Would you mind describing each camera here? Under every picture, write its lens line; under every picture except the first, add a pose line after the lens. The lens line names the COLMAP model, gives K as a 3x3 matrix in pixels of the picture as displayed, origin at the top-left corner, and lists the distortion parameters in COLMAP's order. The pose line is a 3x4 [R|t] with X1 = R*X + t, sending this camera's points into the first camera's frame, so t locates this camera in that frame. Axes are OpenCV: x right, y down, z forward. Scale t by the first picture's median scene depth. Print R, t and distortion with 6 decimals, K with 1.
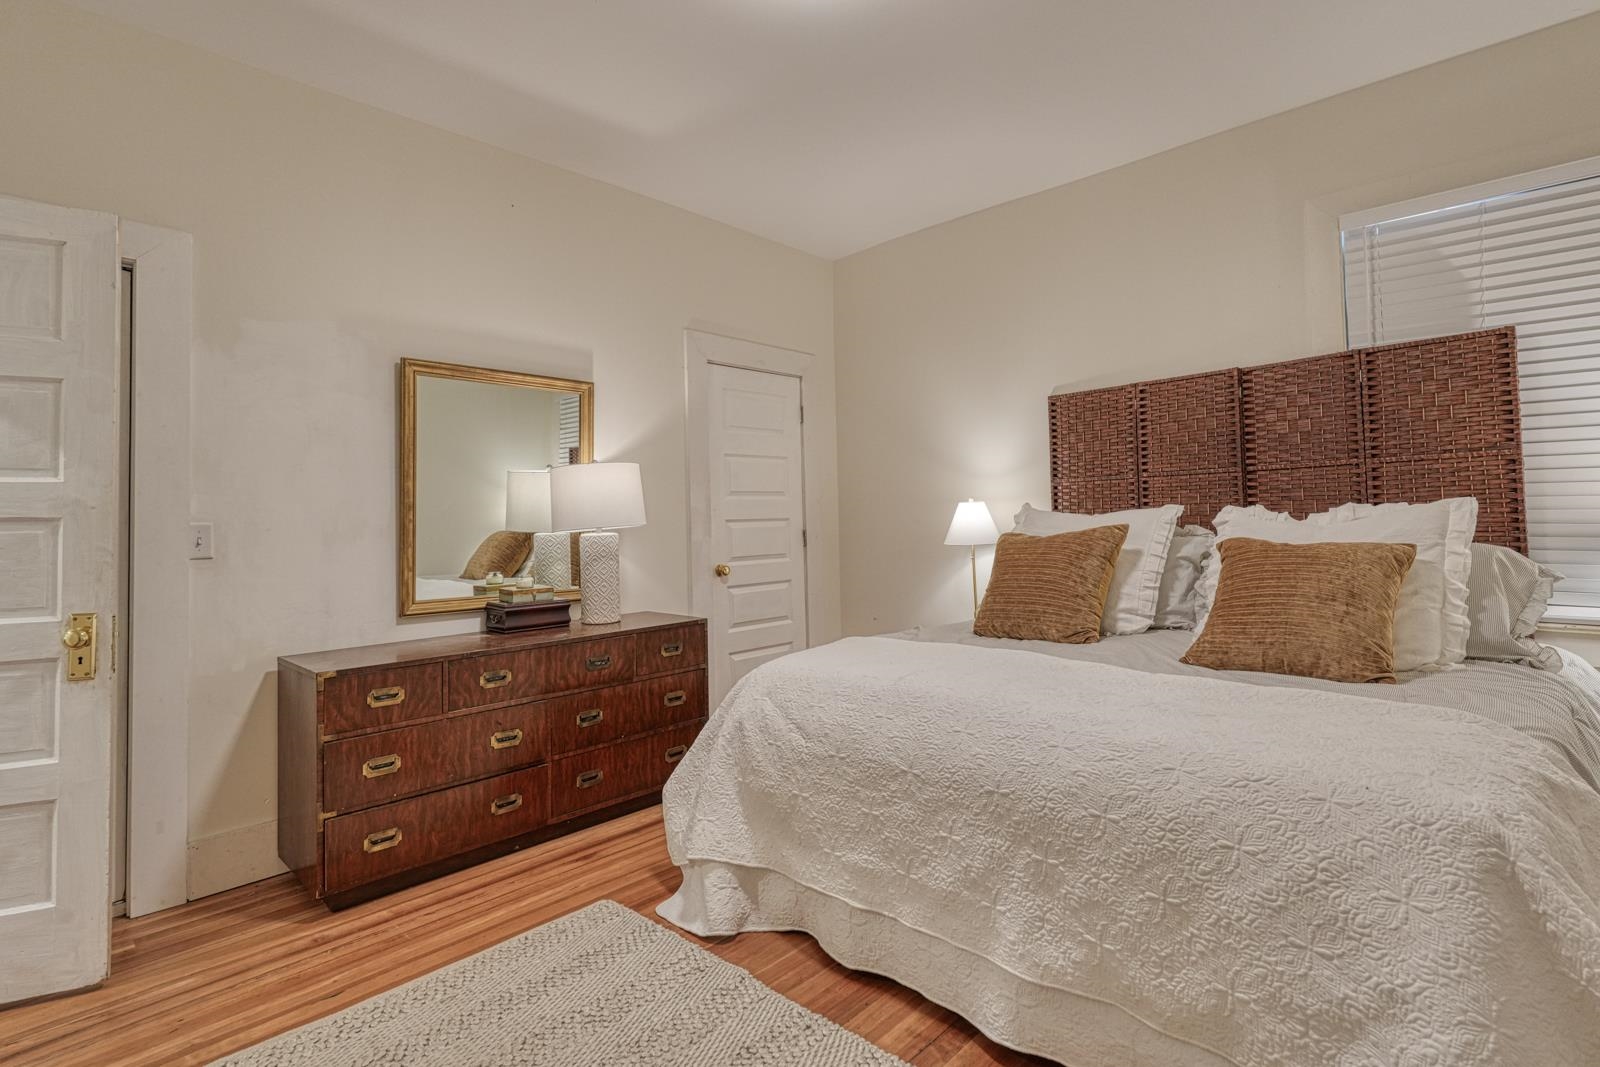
lens RADIAL K [[773.2, 0, 805.6], [0, 773.2, 521.0], [0, 0, 1]] dist [0.002092, 0.000850]
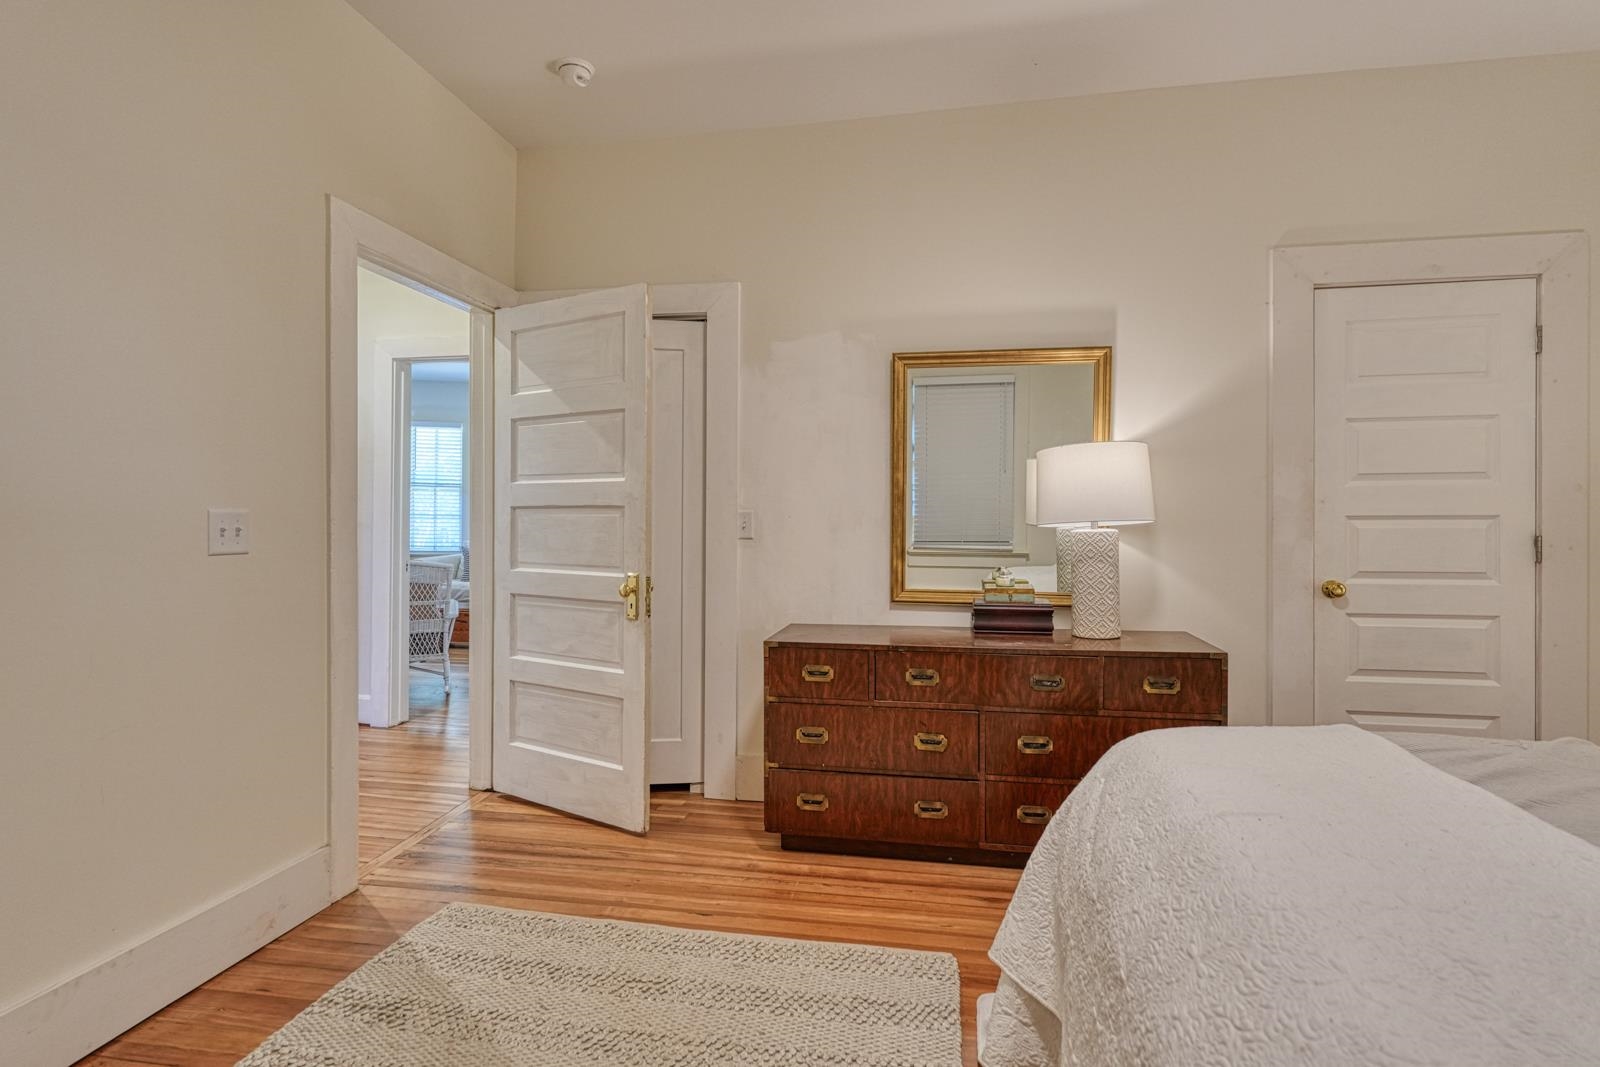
lens RADIAL K [[773.2, 0, 804.7], [0, 773.2, 537.8], [0, 0, 1]] dist [0.002092, 0.000850]
pose [[0.556748, 0.044219, -0.829504, 0.310722], [-0.013347, 0.998929, 0.044292, -0.009674], [0.830574, -0.013588, 0.556742, 0.351104]]
